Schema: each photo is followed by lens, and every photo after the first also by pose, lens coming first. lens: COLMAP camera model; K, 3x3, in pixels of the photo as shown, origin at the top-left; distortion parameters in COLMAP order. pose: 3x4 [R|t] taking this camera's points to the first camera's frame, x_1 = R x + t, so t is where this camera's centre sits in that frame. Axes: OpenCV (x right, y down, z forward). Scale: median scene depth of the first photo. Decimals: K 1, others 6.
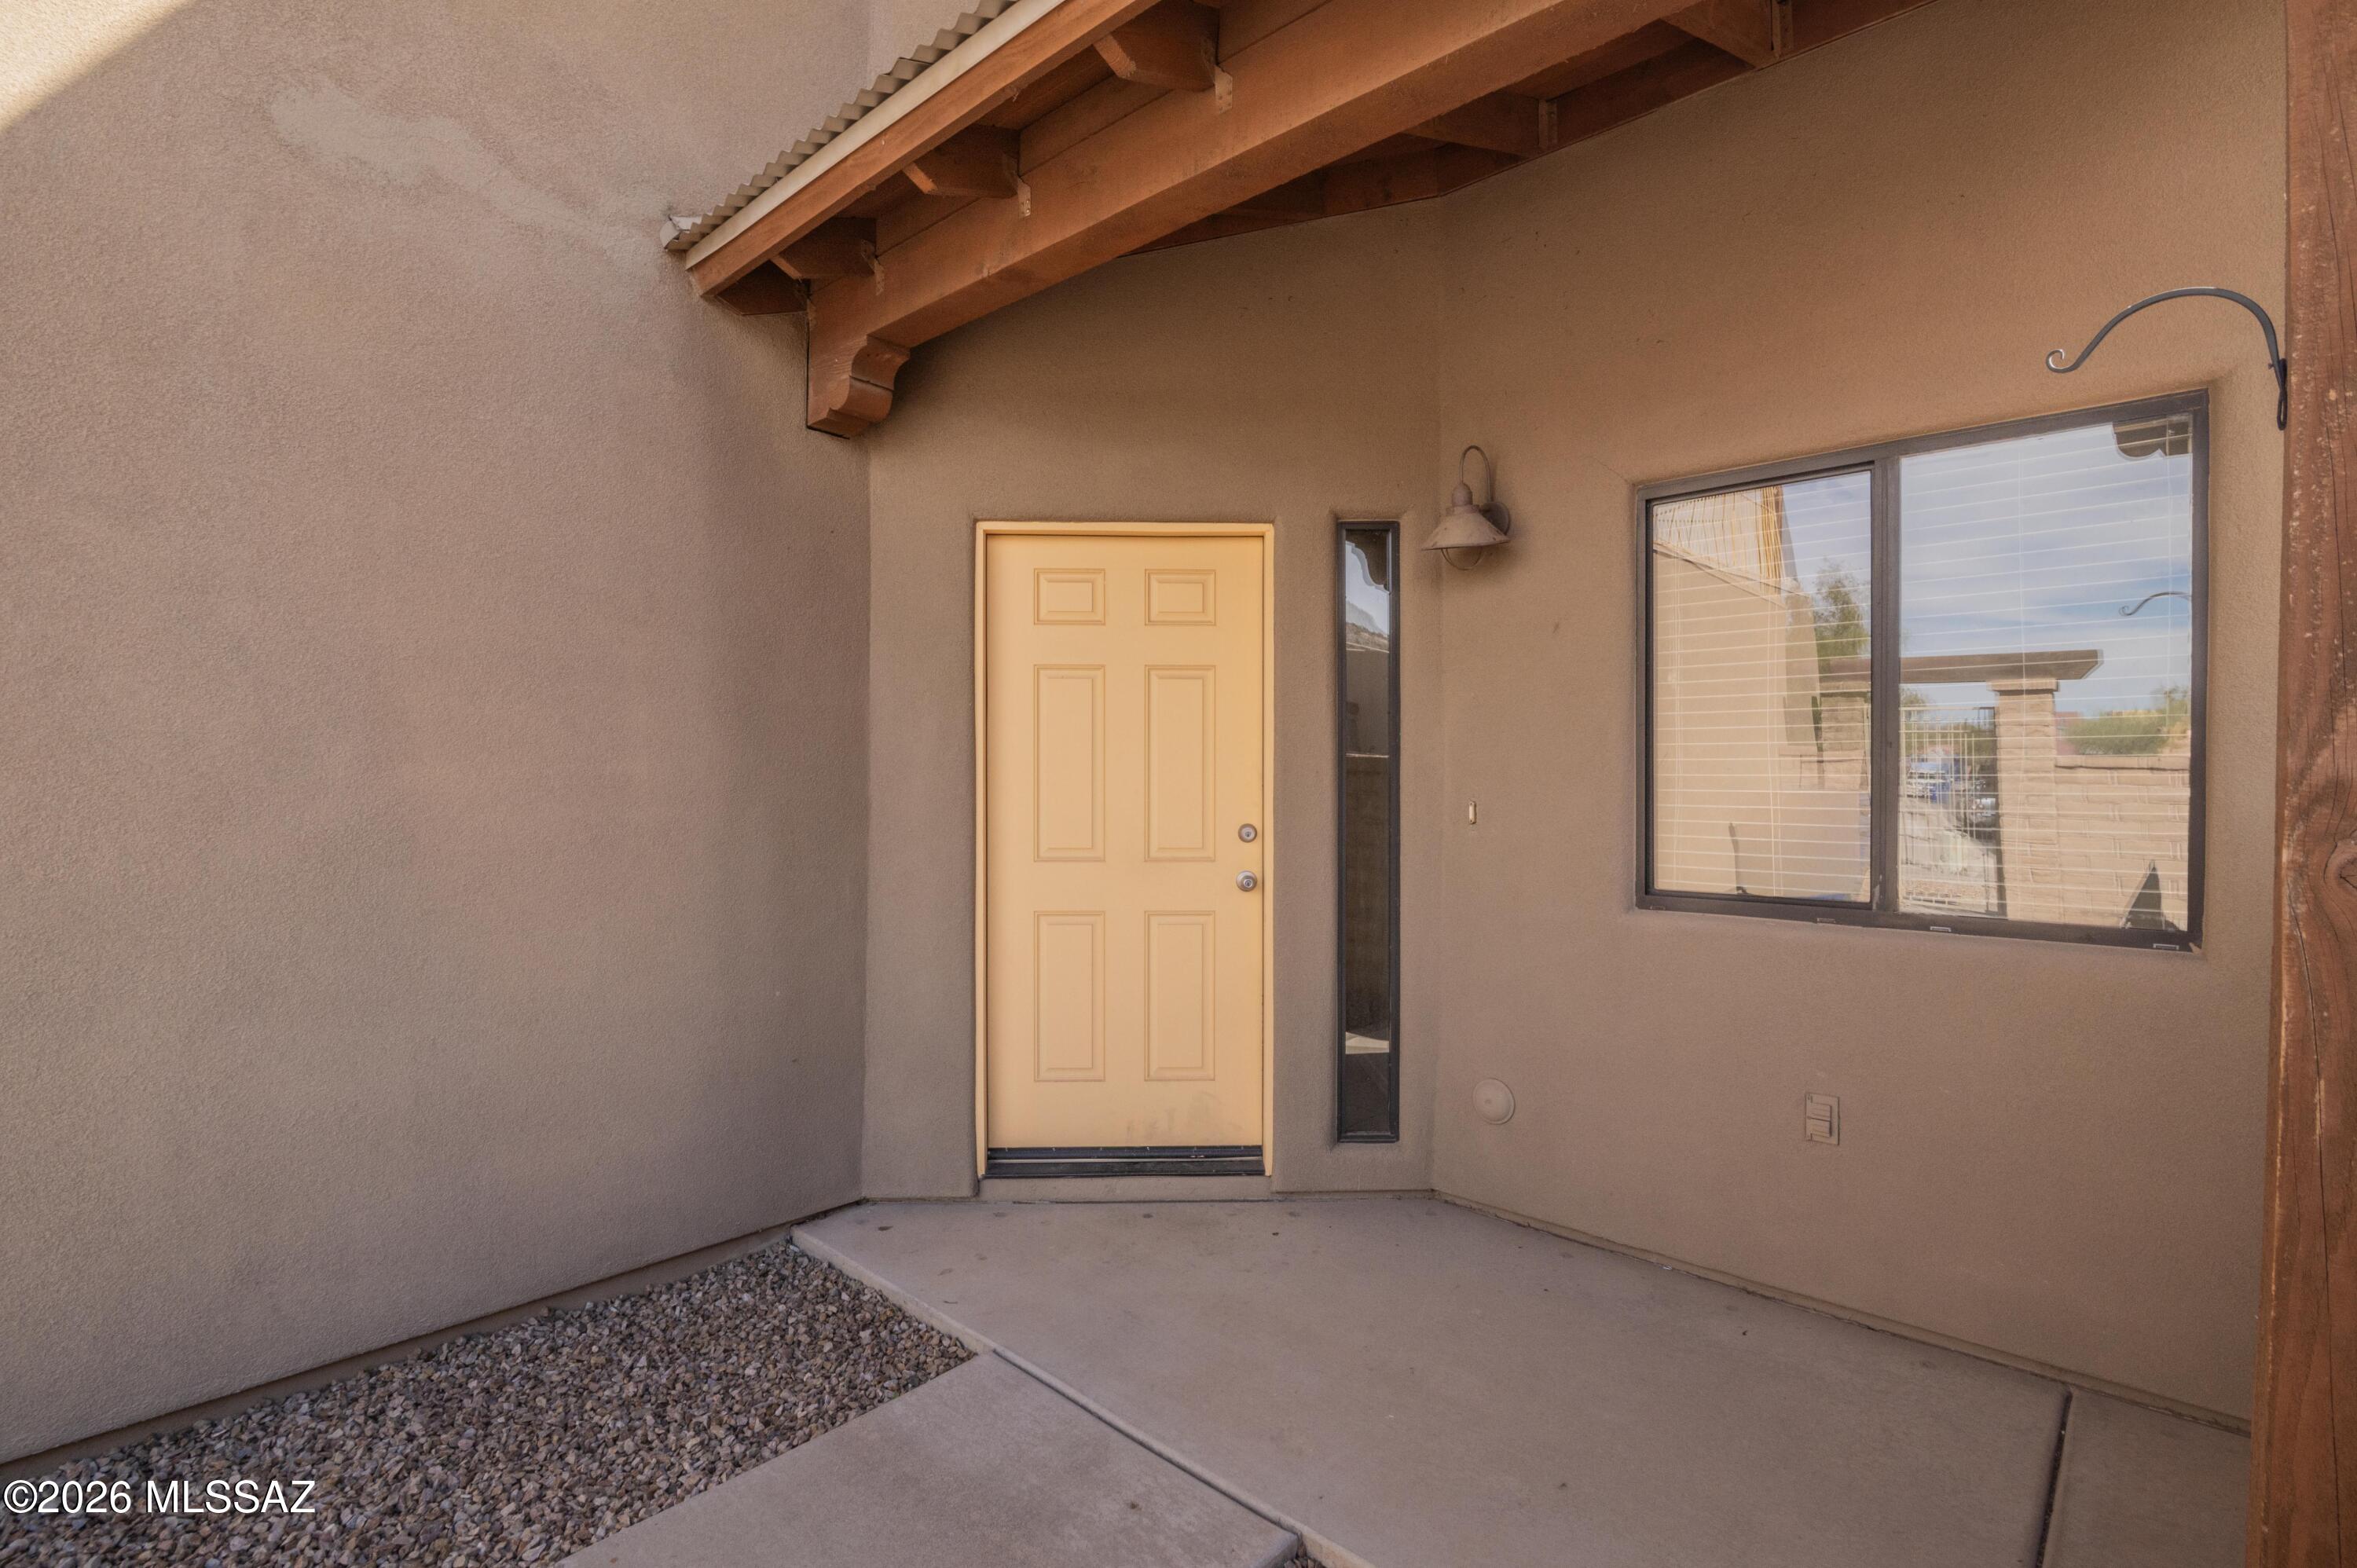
lens RADIAL K [[1095.9, 0, 1183.3], [0, 1095.9, 788.7], [0, 0, 1]] dist [-0.023252, 0.000102]
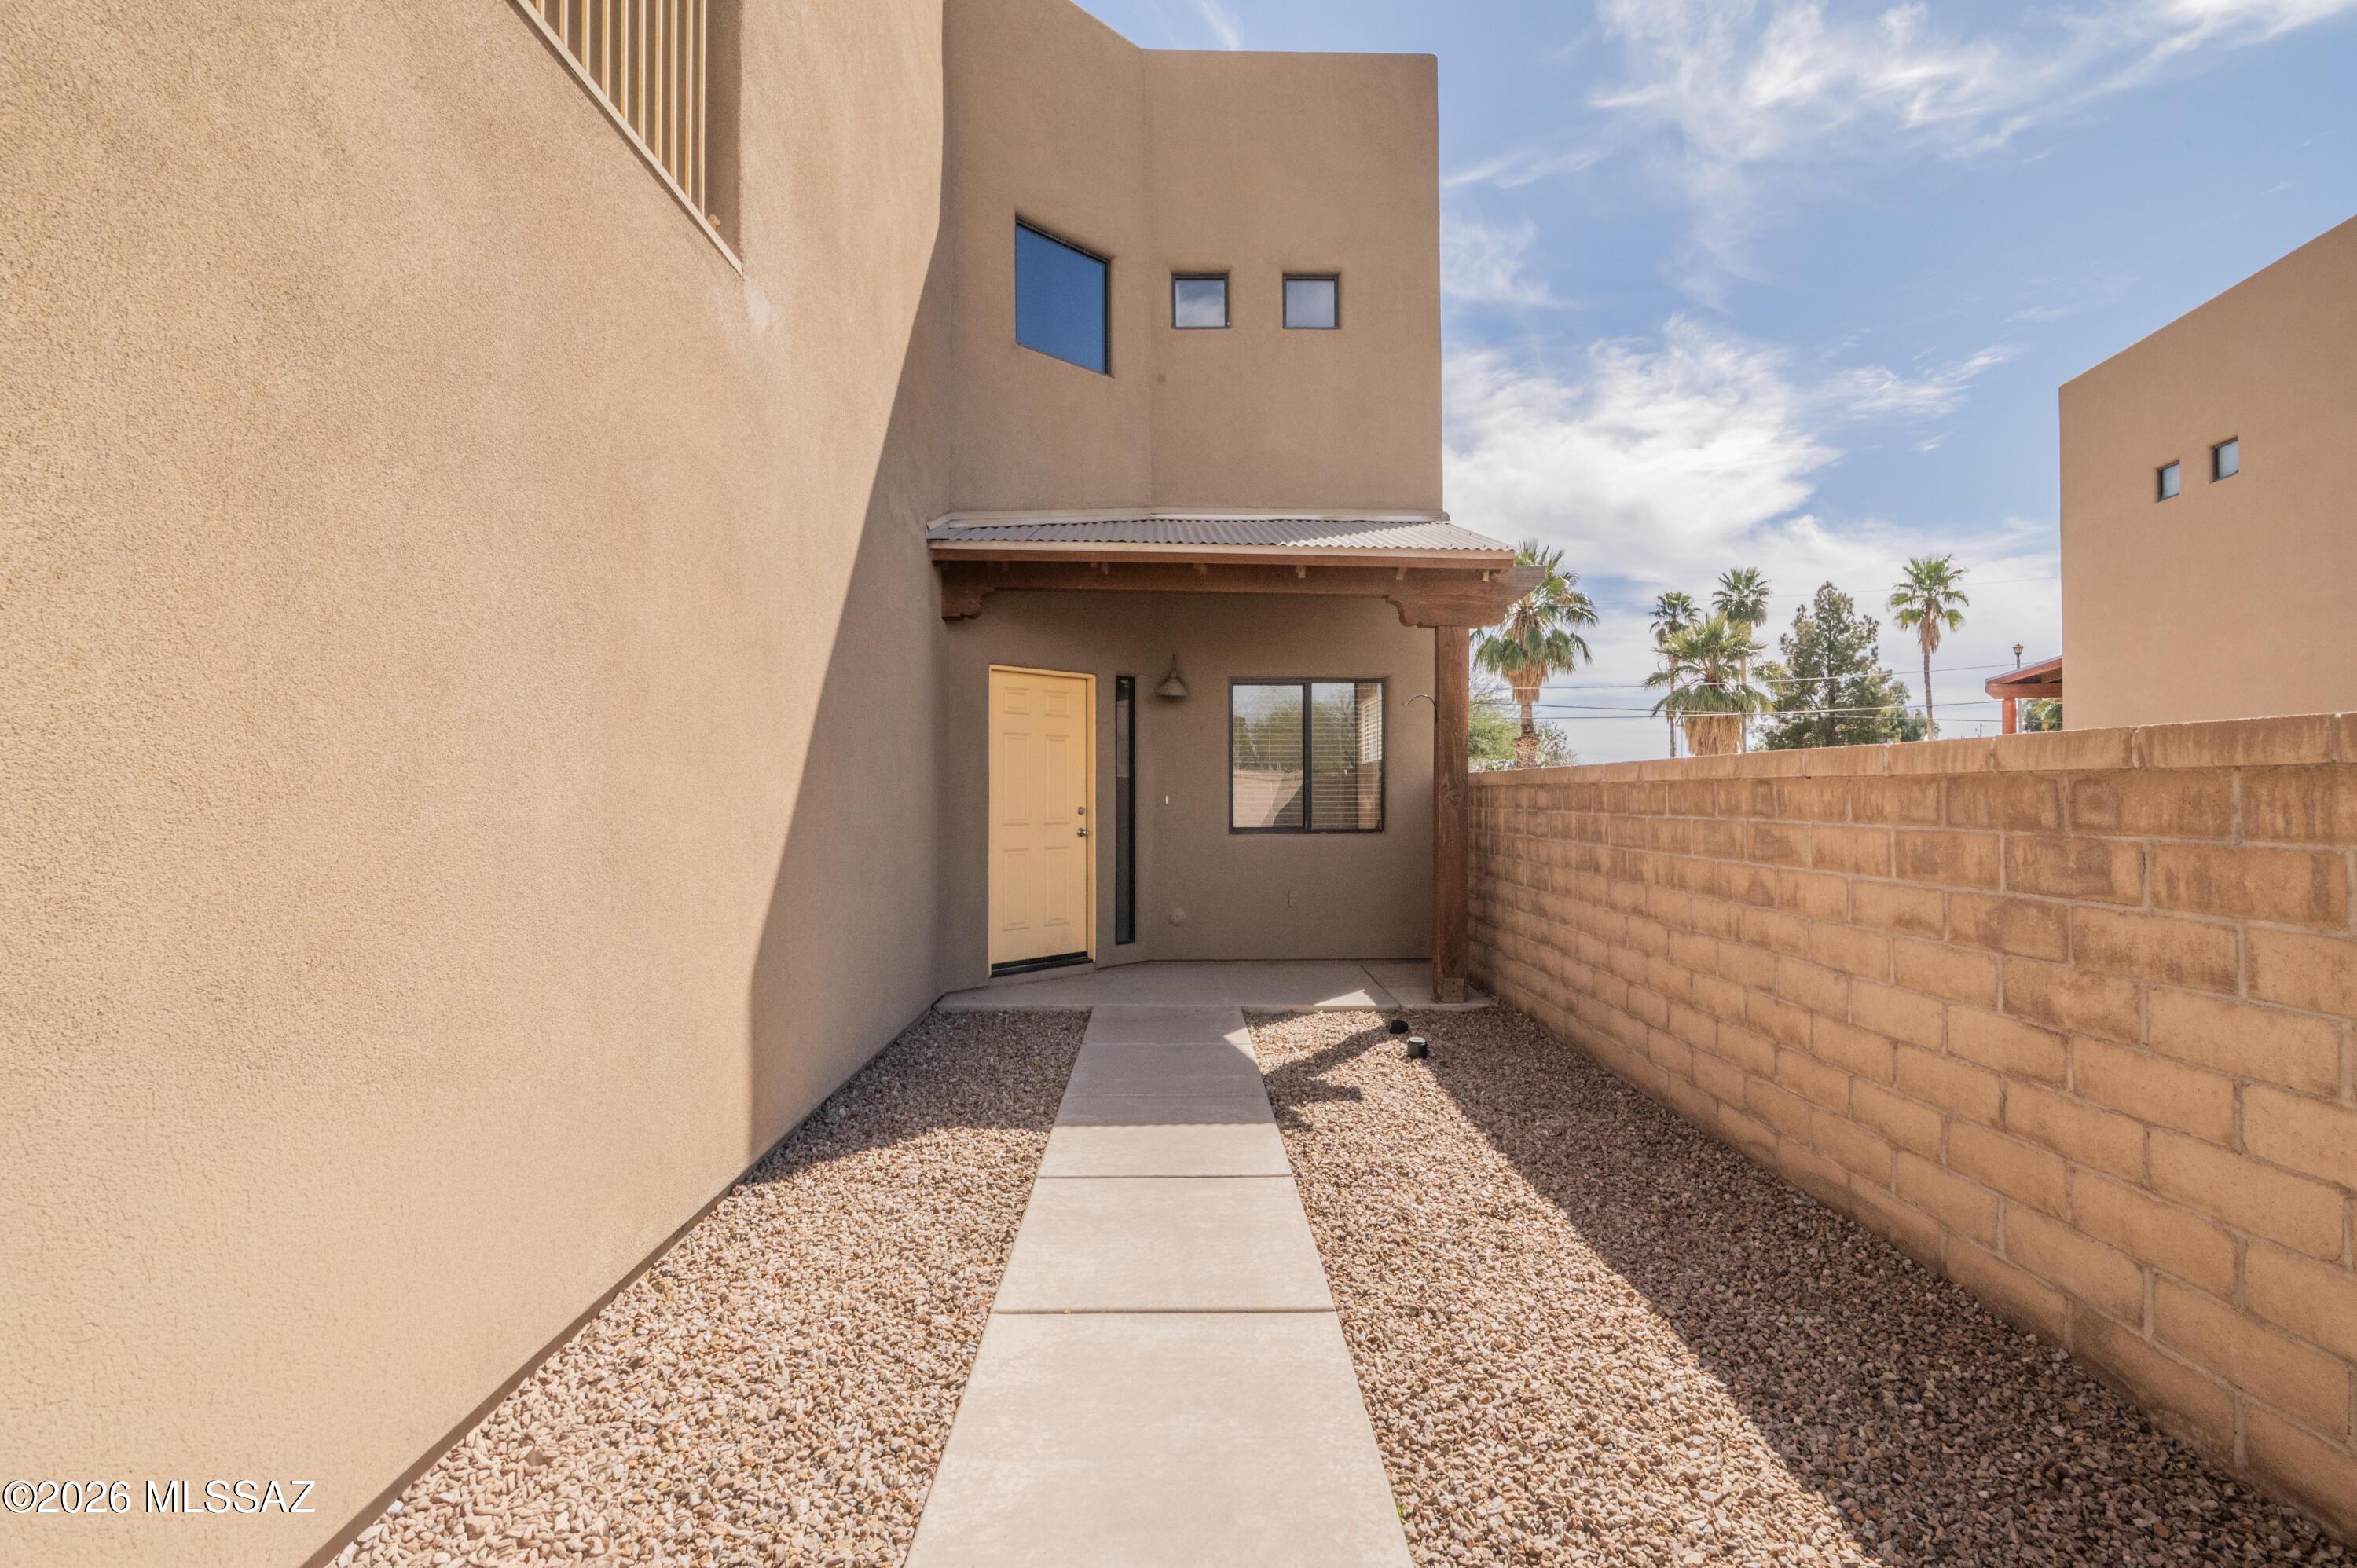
lens RADIAL K [[1067.2, 0, 1178.5], [0, 1067.2, 784.0], [0, 0, 1]] dist [-0.021255, 0.000050]
pose [[0.719337, -0.003291, 0.694653, -1.377357], [0.007796, 0.999964, -0.003336, -0.006797], [-0.694617, 0.007815, 0.719337, -0.739227]]
